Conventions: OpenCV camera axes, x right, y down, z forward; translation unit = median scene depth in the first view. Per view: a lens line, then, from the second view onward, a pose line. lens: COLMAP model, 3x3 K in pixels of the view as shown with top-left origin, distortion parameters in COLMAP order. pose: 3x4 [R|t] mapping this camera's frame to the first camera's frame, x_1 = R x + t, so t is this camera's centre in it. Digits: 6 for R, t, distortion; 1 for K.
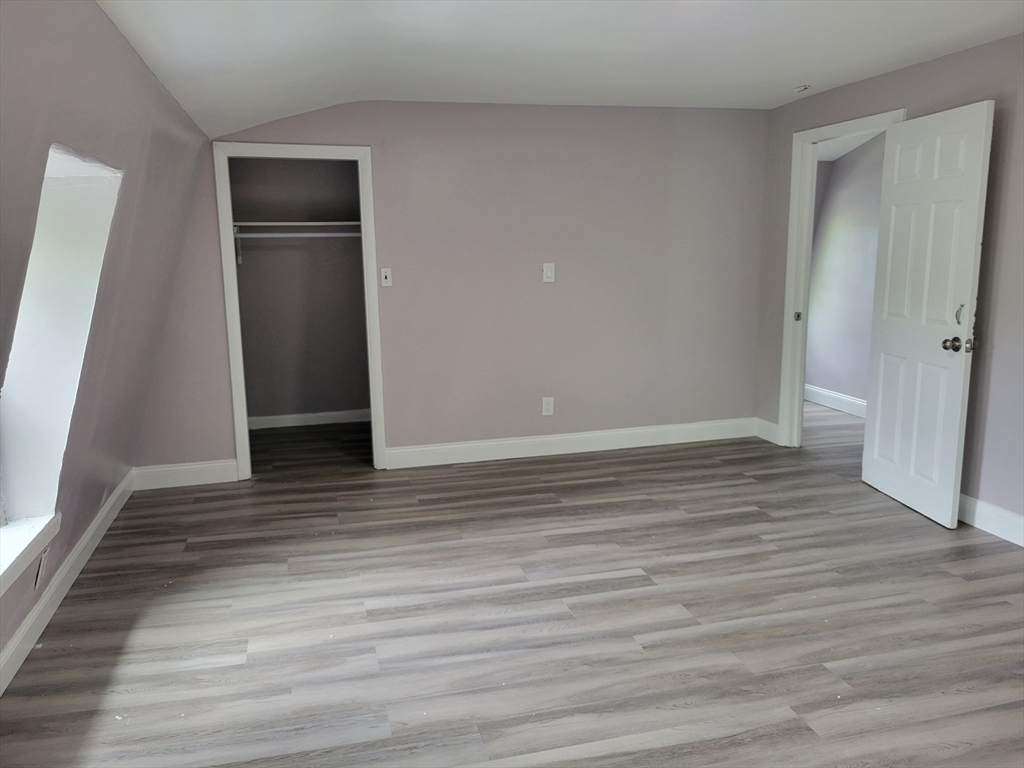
lens RADIAL K [[773.4, 0, 509.8], [0, 773.4, 384.1], [0, 0, 1]] dist [0.037808, -0.010353]
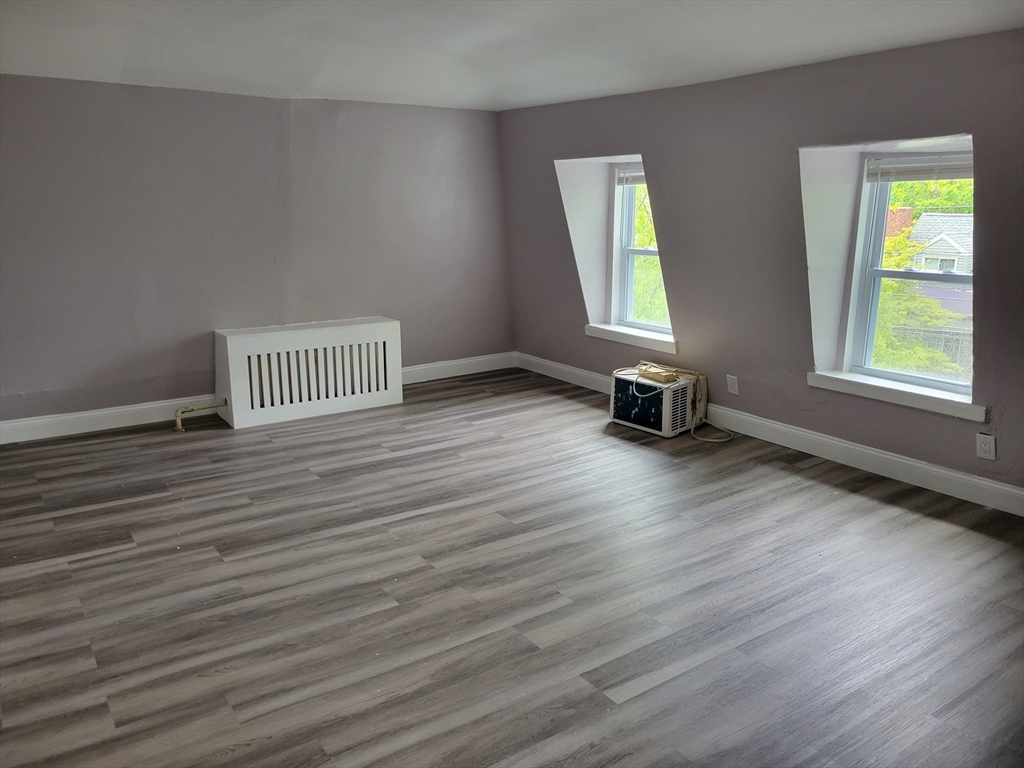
lens RADIAL K [[773.4, 0, 511.8], [0, 773.4, 384.5], [0, 0, 1]] dist [0.037808, -0.010353]
pose [[-0.941187, 0.095668, -0.324060, 0.545675], [-0.043398, 0.916908, 0.396731, -0.336695], [0.335088, 0.387462, -0.858830, 1.769628]]
